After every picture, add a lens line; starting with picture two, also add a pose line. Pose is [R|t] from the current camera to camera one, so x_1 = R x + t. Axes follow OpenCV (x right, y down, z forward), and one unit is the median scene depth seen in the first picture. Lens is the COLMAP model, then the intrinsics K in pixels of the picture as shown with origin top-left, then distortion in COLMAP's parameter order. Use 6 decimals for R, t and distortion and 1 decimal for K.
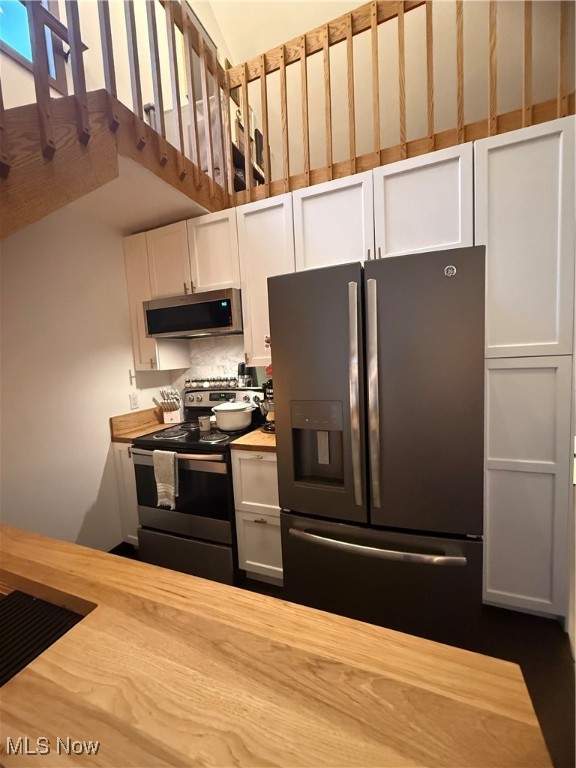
lens RADIAL K [[305.2, 0, 286.8], [0, 305.2, 381.3], [0, 0, 1]] dist [-0.001099, -0.000058]
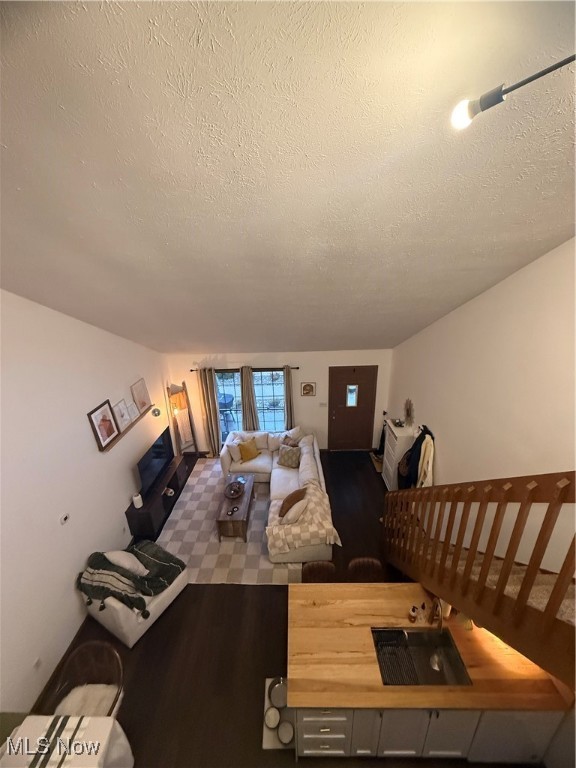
lens RADIAL K [[305.2, 0, 286.8], [0, 305.2, 381.3], [0, 0, 1]] dist [-0.001099, -0.000058]
pose [[-0.929023, 0.206135, -0.307287, 0.265586], [0.050198, 0.892987, 0.447274, -1.329207], [0.366602, 0.400103, -0.839953, 0.674880]]
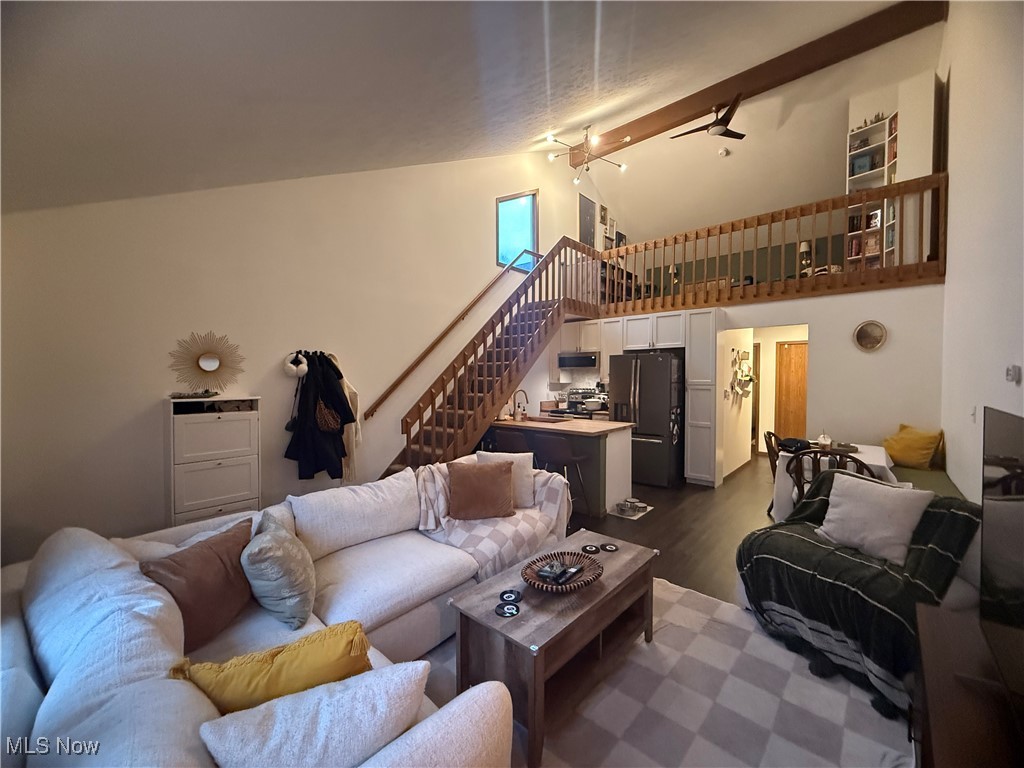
lens RADIAL K [[407.0, 0, 507.0], [0, 407.0, 385.4], [0, 0, 1]] dist [-0.001099, -0.000058]
pose [[0.938813, 0.062251, -0.338756, 0.244767], [-0.082325, 0.995580, -0.045203, 0.161626], [0.334445, 0.070325, 0.939788, -2.098898]]
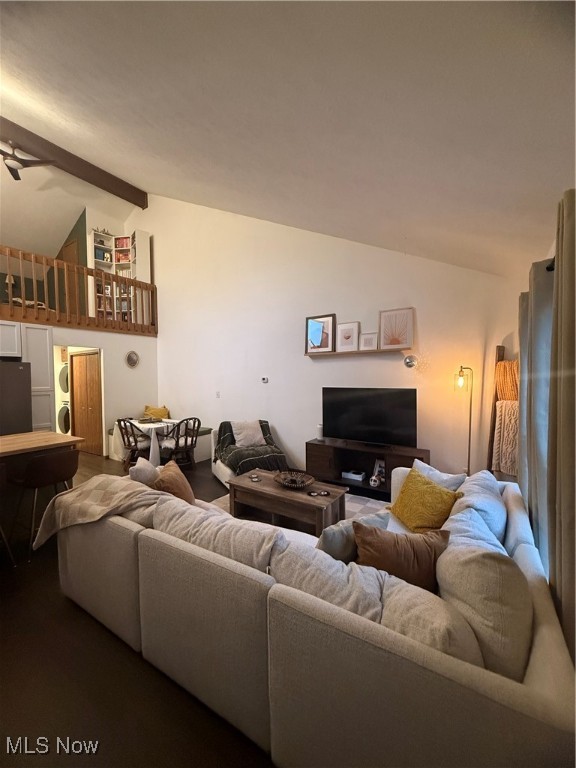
lens RADIAL K [[305.2, 0, 286.8], [0, 305.2, 381.3], [0, 0, 1]] dist [-0.001099, -0.000058]
pose [[0.192783, 0.036121, 0.980576, -1.258510], [0.093639, 0.994084, -0.055028, 0.159304], [-0.976763, 0.102429, 0.188261, -1.451671]]
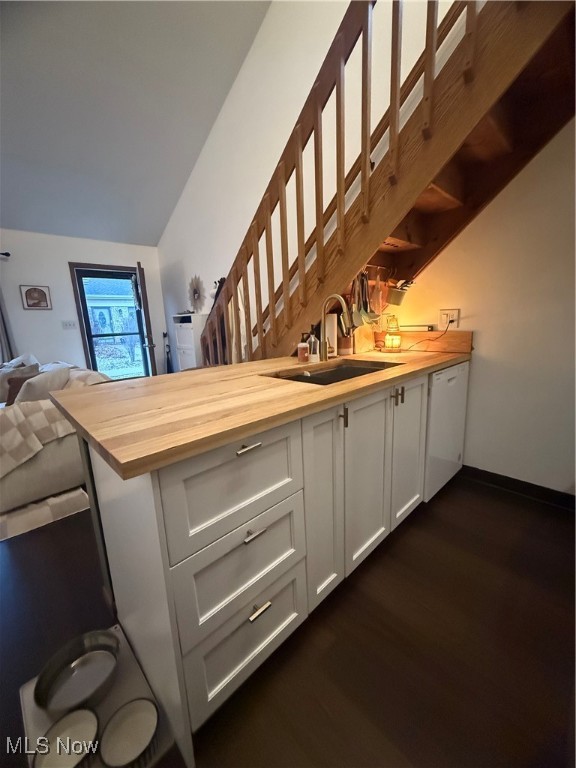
lens RADIAL K [[305.2, 0, 286.8], [0, 305.2, 381.3], [0, 0, 1]] dist [-0.001099, -0.000058]
pose [[-0.401941, 0.252488, -0.880167, 0.329450], [-0.023739, 0.958035, 0.285667, 0.056770], [0.915358, 0.135715, -0.379080, 0.448562]]
